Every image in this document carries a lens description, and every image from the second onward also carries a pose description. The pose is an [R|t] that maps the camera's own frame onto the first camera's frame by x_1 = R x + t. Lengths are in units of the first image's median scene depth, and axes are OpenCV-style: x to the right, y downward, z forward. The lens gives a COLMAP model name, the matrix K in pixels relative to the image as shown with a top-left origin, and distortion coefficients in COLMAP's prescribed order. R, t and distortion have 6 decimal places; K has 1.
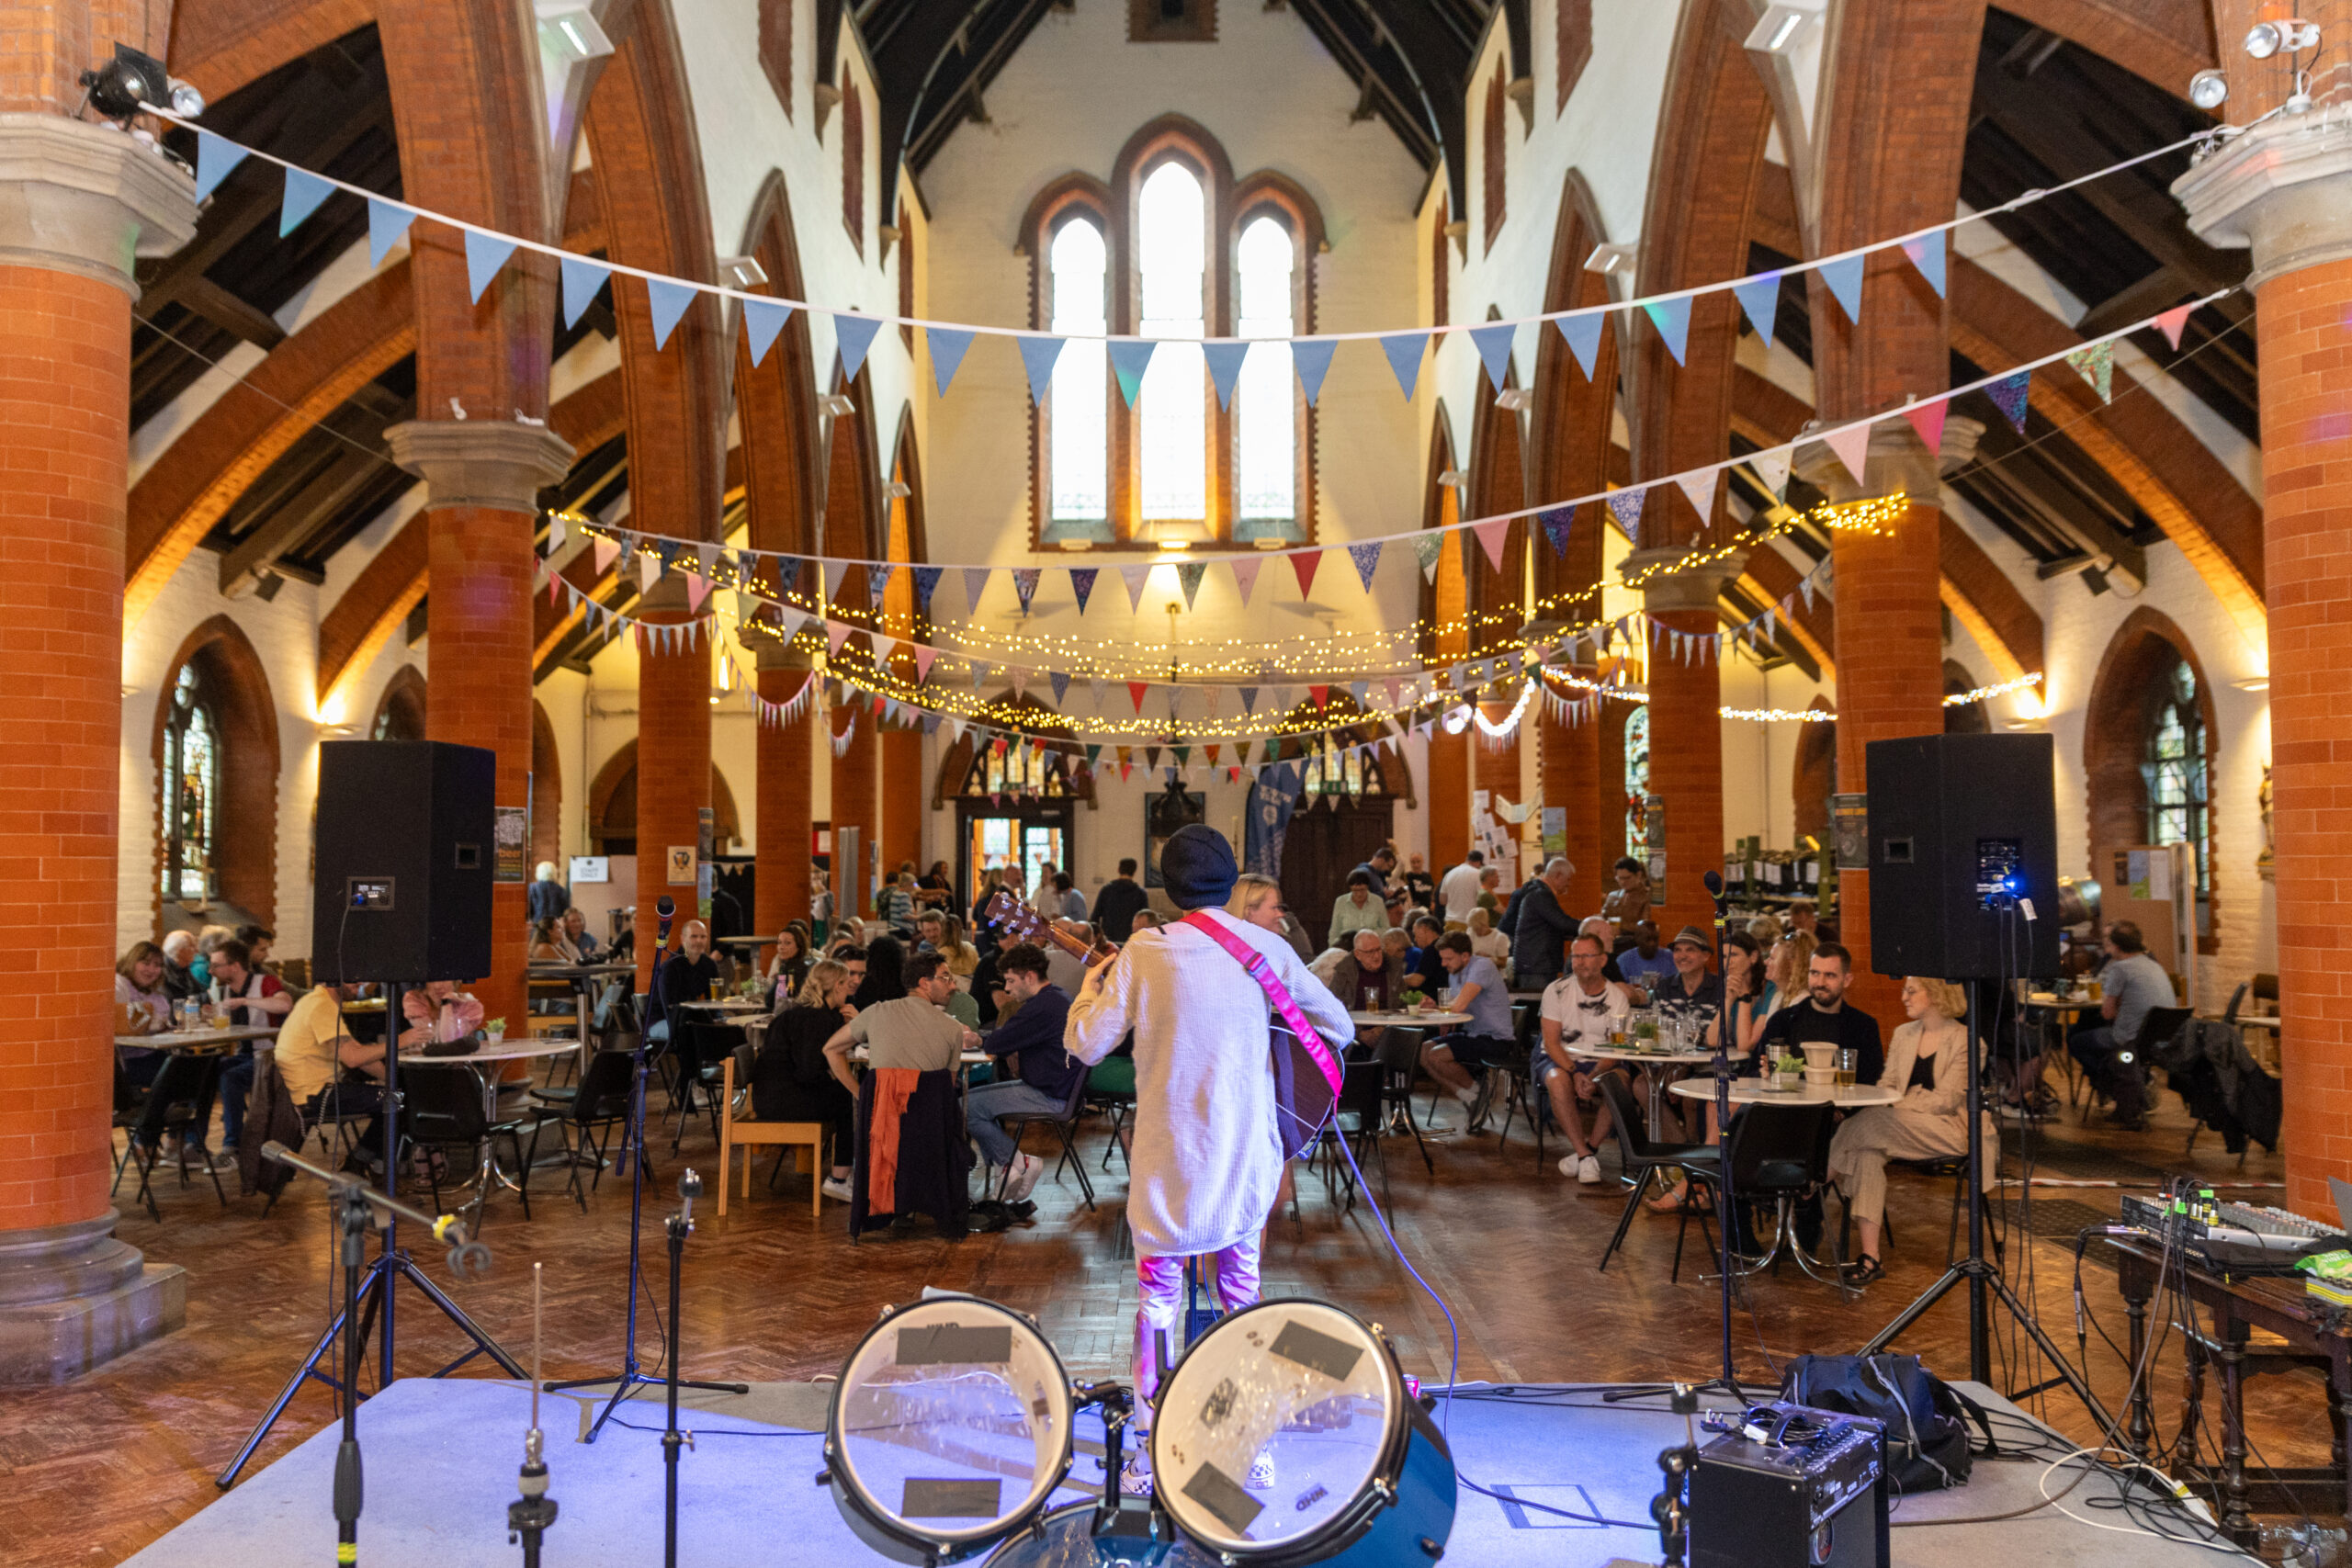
lens RADIAL K [[3135.9, 0, 1176.0], [0, 3135.9, 784.0], [0, 0, 1]] dist [-0.006107, -0.011344]
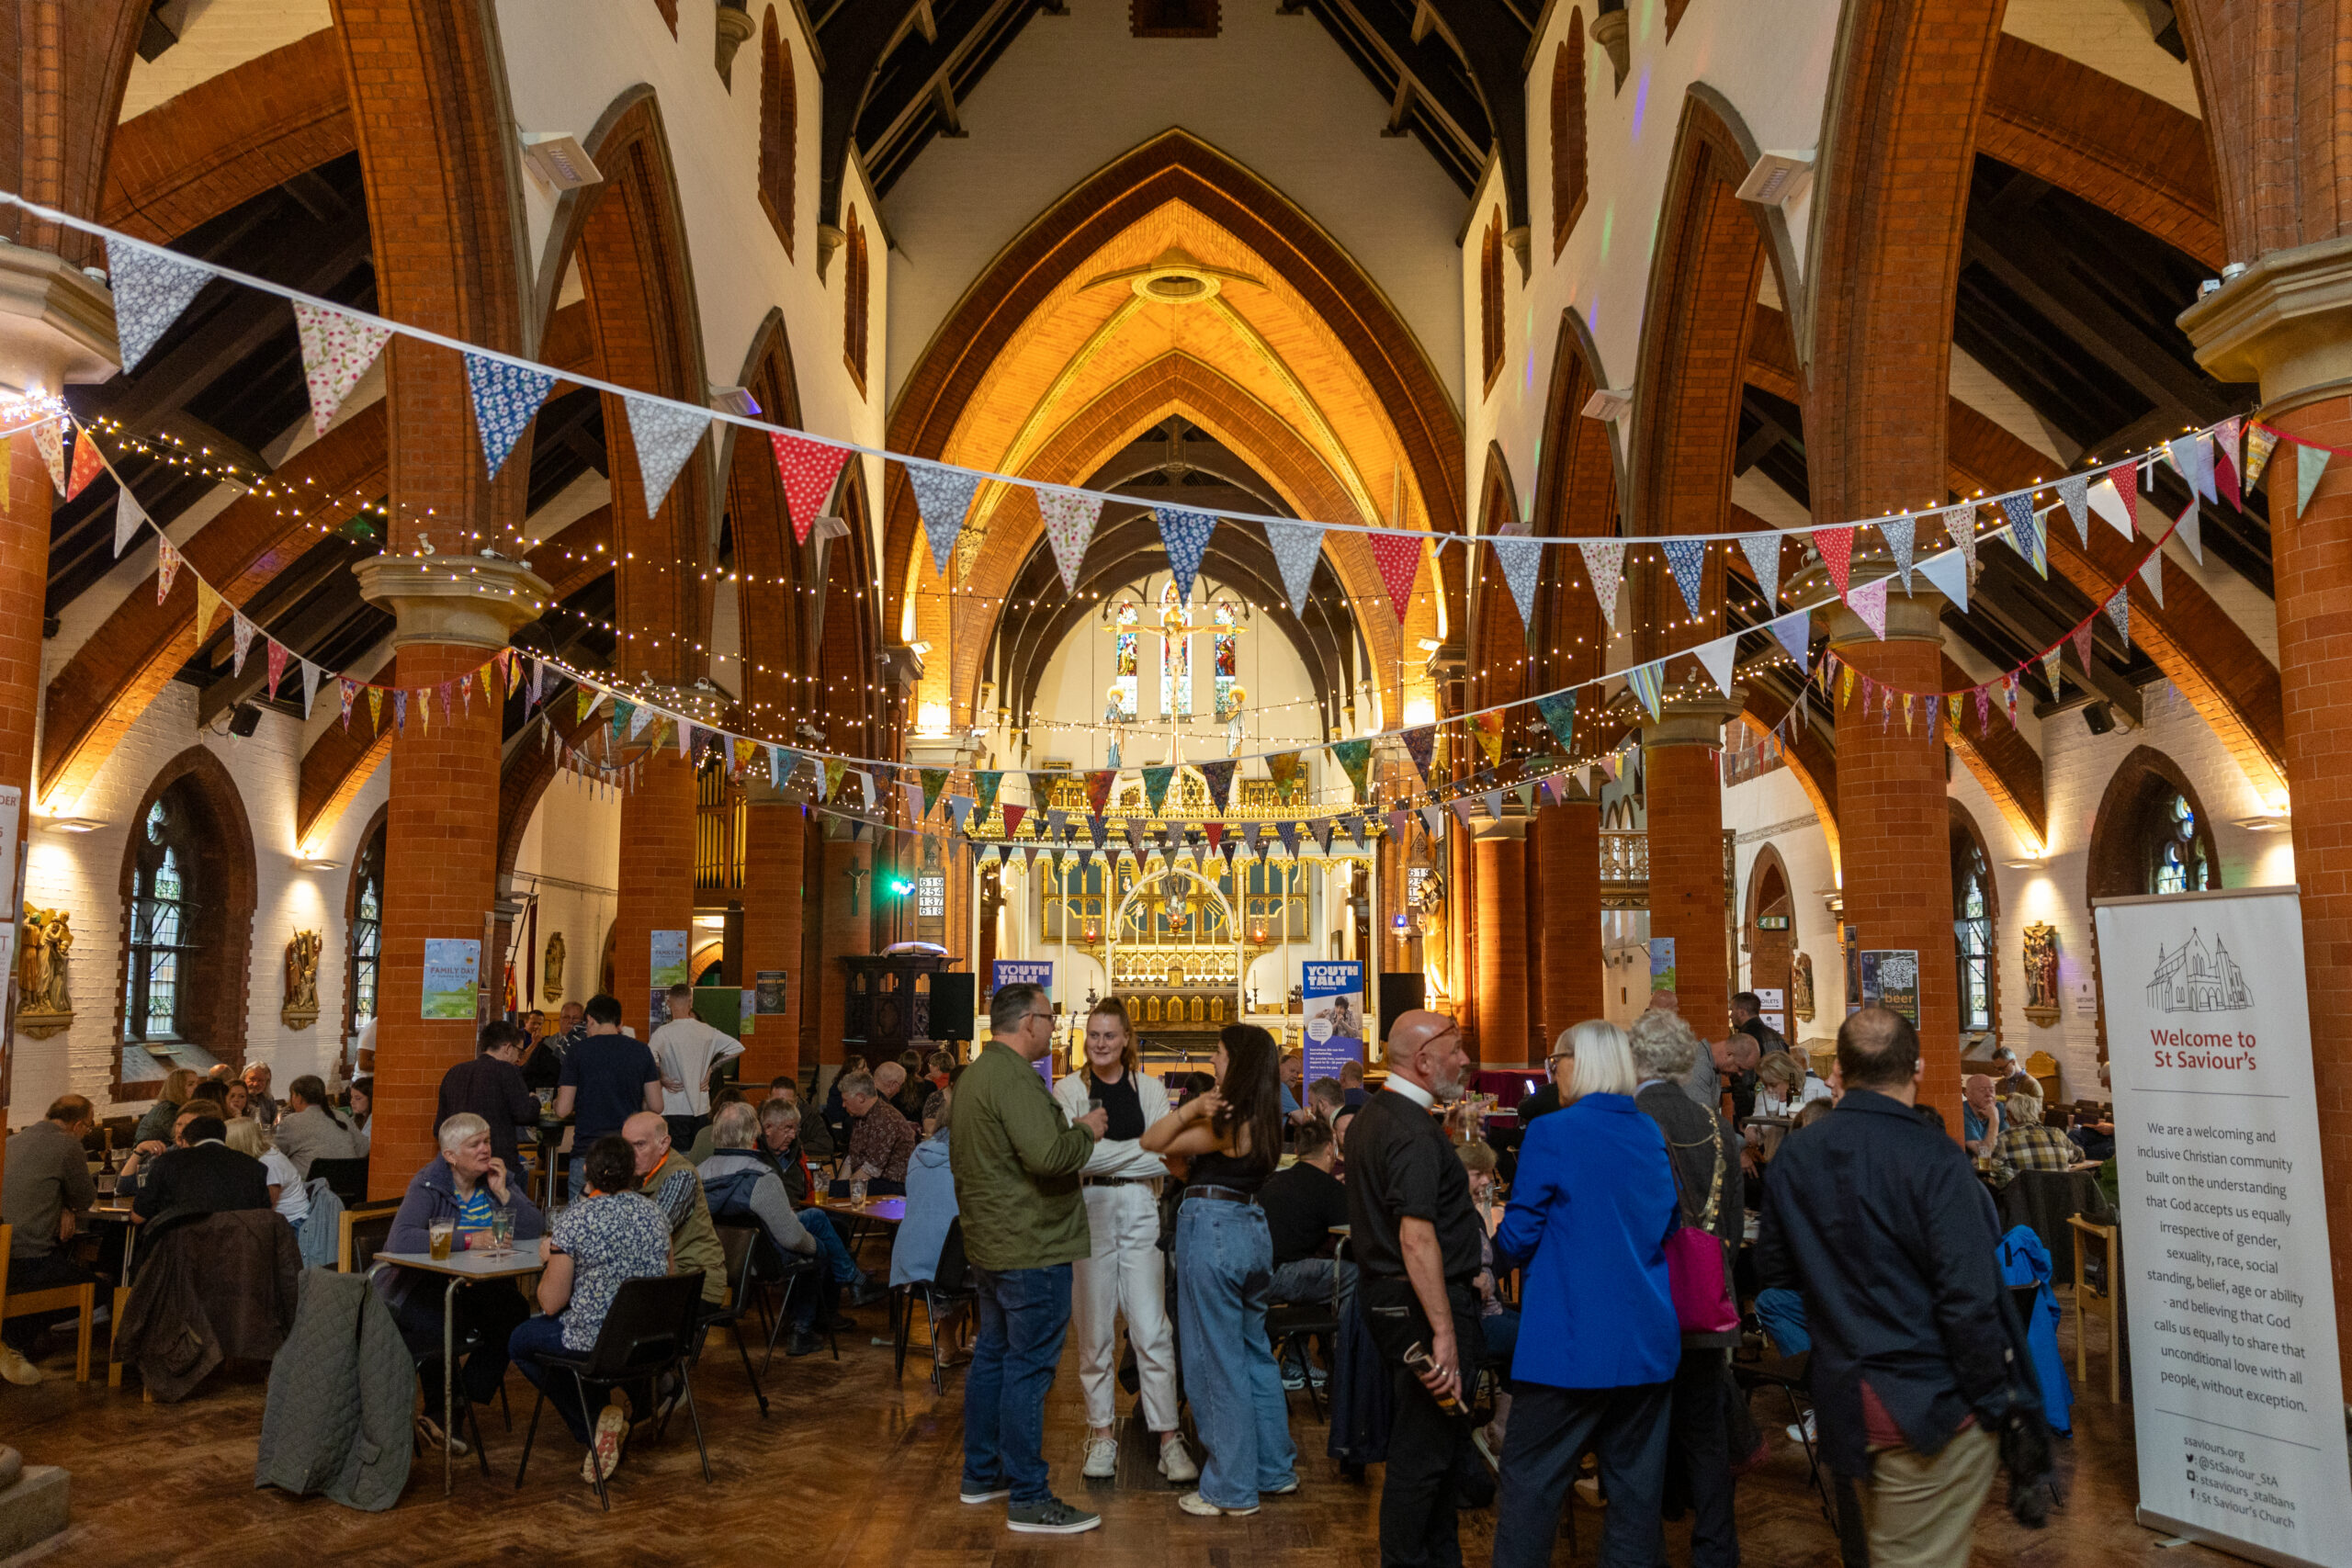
lens RADIAL K [[1983.0, 0, 1180.5], [0, 1983.0, 822.5], [0, 0, 1]] dist [0.006471, 0.004953]
pose [[0.999995, -0.002726, 0.001408, -0.000680], [0.002814, 0.997769, -0.066707, 0.010493], [-0.001223, 0.066710, 0.997772, 0.383451]]
